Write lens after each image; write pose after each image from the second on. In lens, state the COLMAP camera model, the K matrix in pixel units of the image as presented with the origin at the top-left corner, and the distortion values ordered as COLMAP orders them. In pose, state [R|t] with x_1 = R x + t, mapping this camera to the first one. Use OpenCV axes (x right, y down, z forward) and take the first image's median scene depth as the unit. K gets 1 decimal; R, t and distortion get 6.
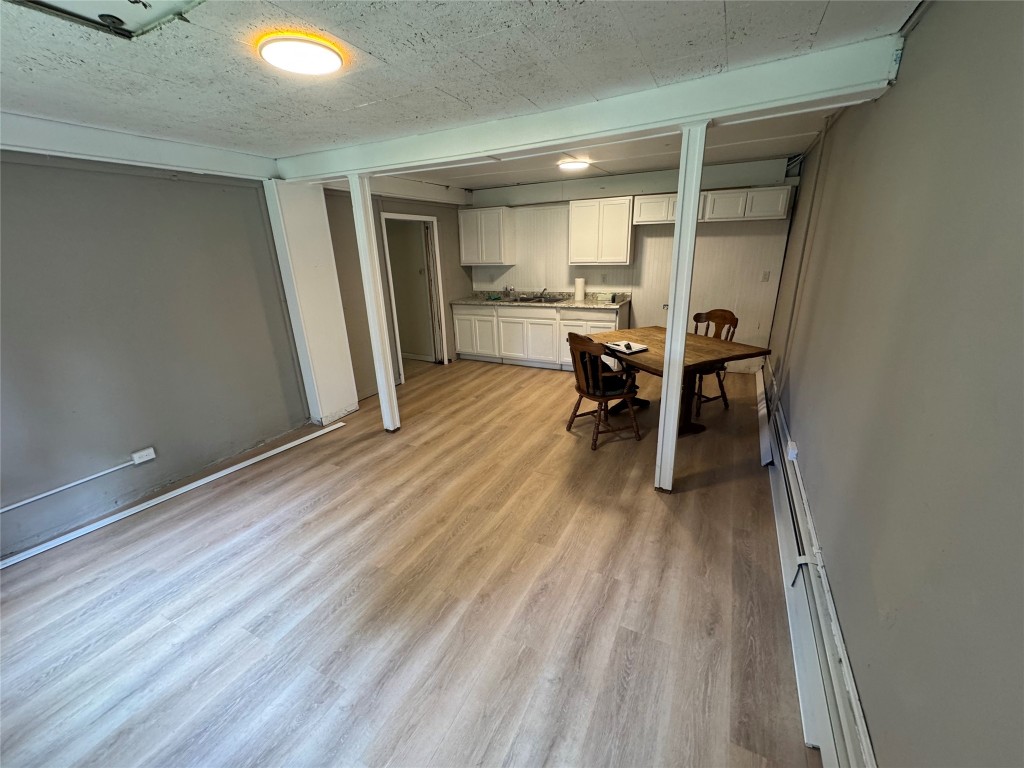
lens RADIAL K [[408.0, 0, 512.0], [0, 408.0, 381.1], [0, 0, 1]] dist [-0.002665, 0.000196]
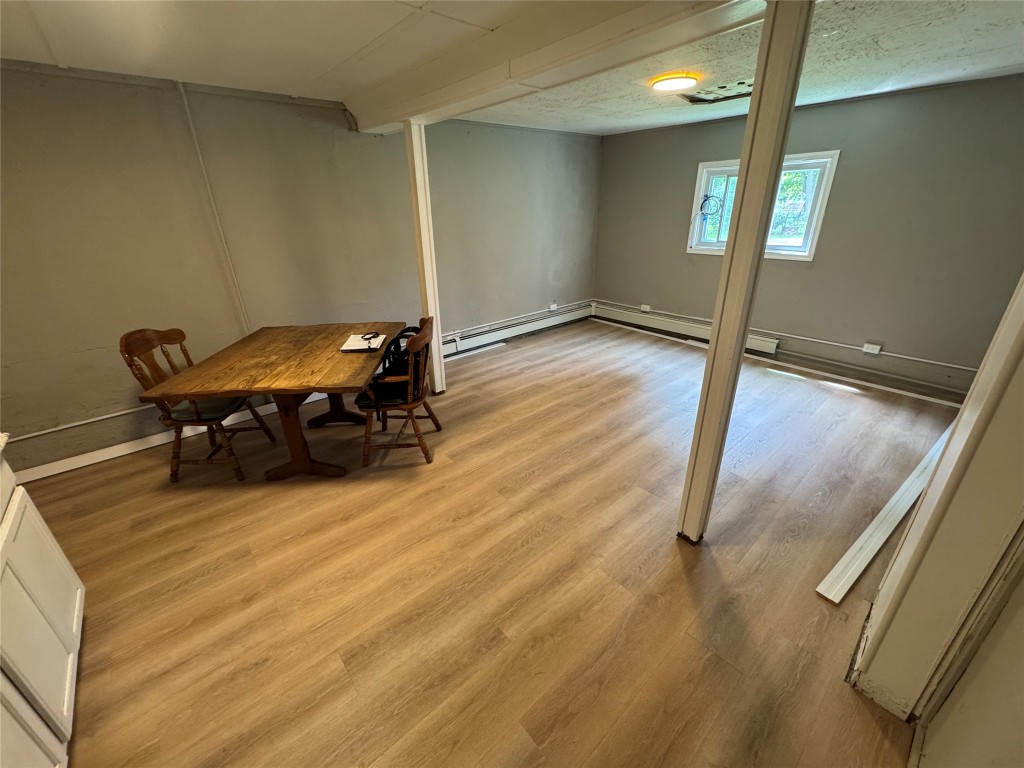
lens RADIAL K [[408.0, 0, 512.0], [0, 408.0, 381.1], [0, 0, 1]] dist [-0.002665, 0.000196]
pose [[-0.929506, -0.094010, 0.356624, -0.298726], [0.166525, 0.755803, 0.633271, -0.516411], [-0.329071, 0.648016, -0.686868, 1.609453]]
